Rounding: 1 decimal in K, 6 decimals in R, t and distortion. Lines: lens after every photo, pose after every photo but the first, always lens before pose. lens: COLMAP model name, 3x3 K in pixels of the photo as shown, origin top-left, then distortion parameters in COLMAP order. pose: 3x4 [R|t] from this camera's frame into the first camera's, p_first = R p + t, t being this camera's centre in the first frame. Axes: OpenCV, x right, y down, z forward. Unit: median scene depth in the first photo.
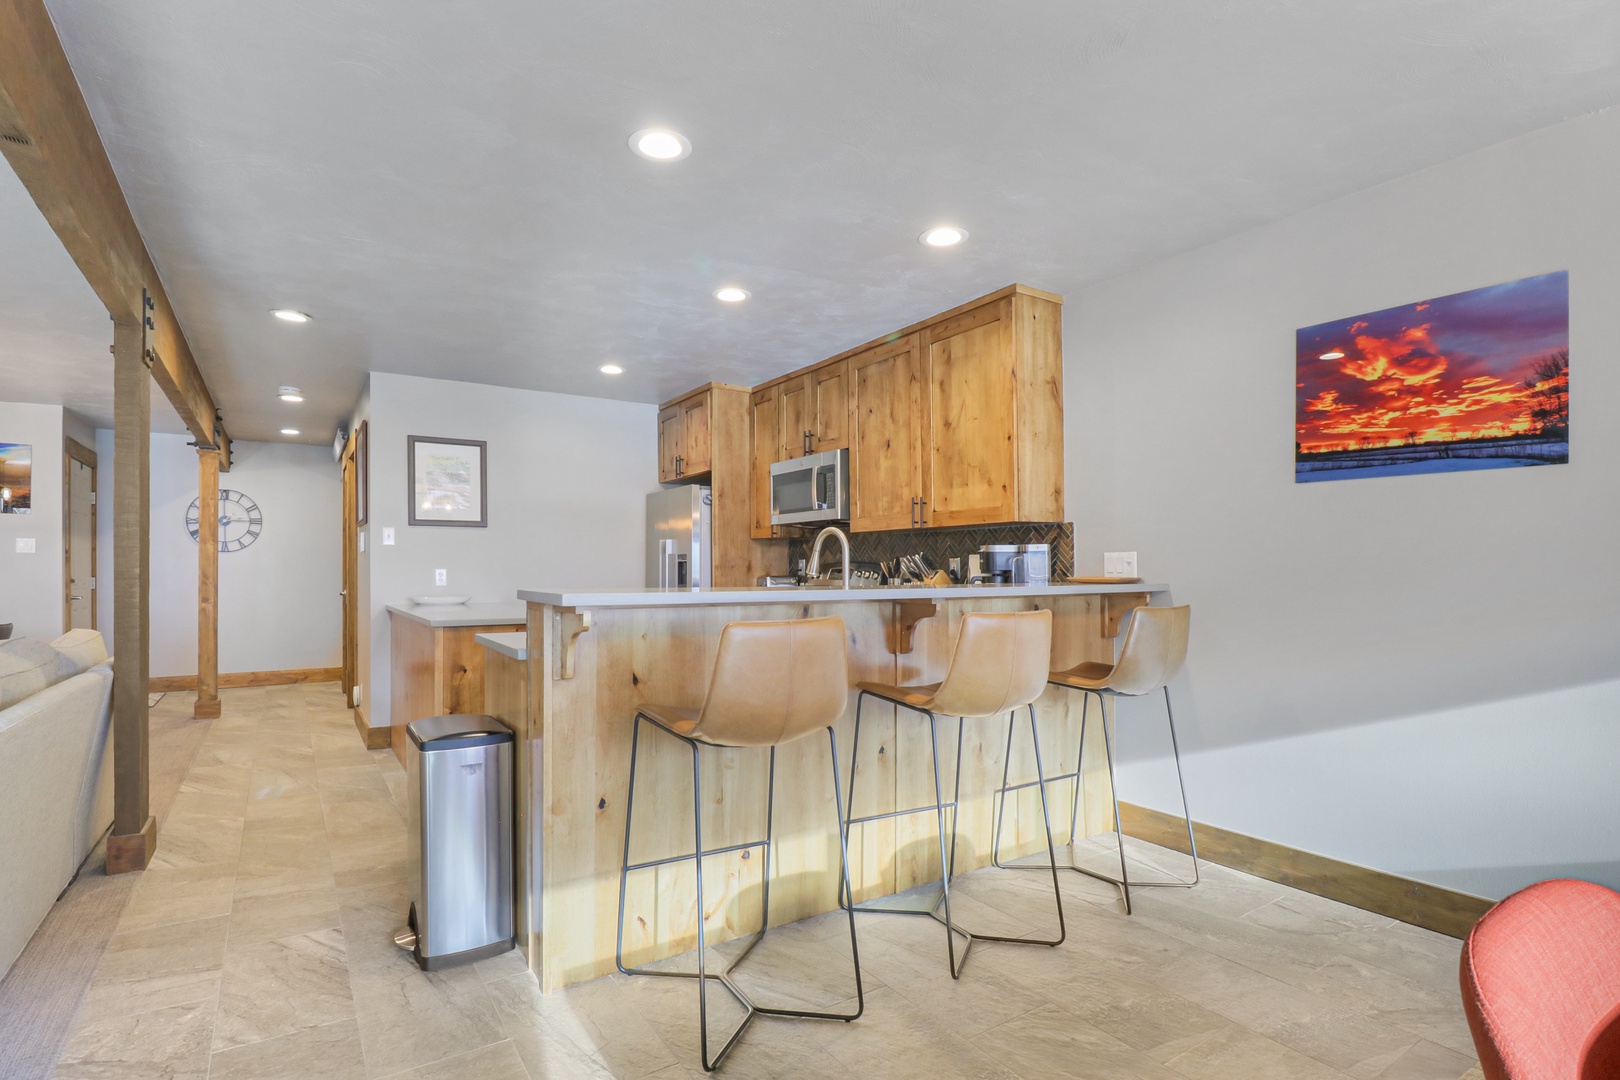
lens RADIAL K [[815.1, 0, 804.5], [0, 815.1, 569.3], [0, 0, 1]] dist [0.004502, -0.011706]
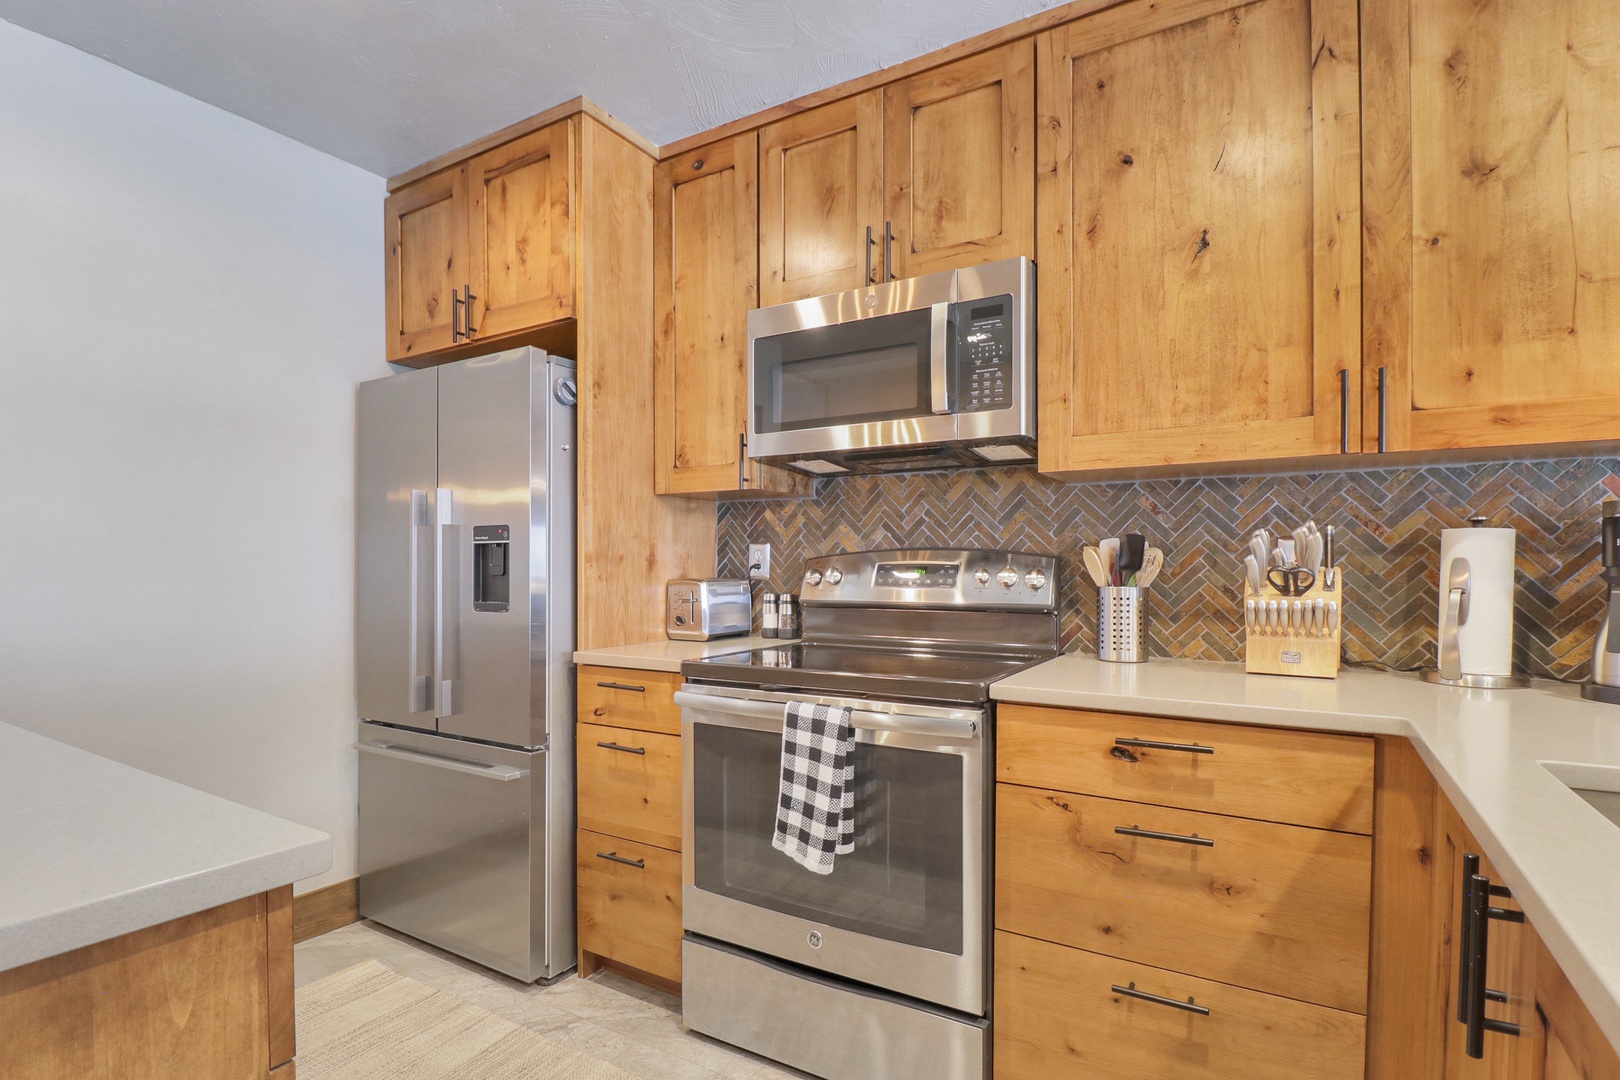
lens RADIAL K [[815.1, 0, 804.5], [0, 815.1, 569.3], [0, 0, 1]] dist [0.004502, -0.011706]
pose [[0.900812, 0.001195, 0.434207, -0.186731], [-0.002224, 0.999996, 0.001862, 0.001667], [-0.434203, -0.002643, 0.900811, 0.582553]]
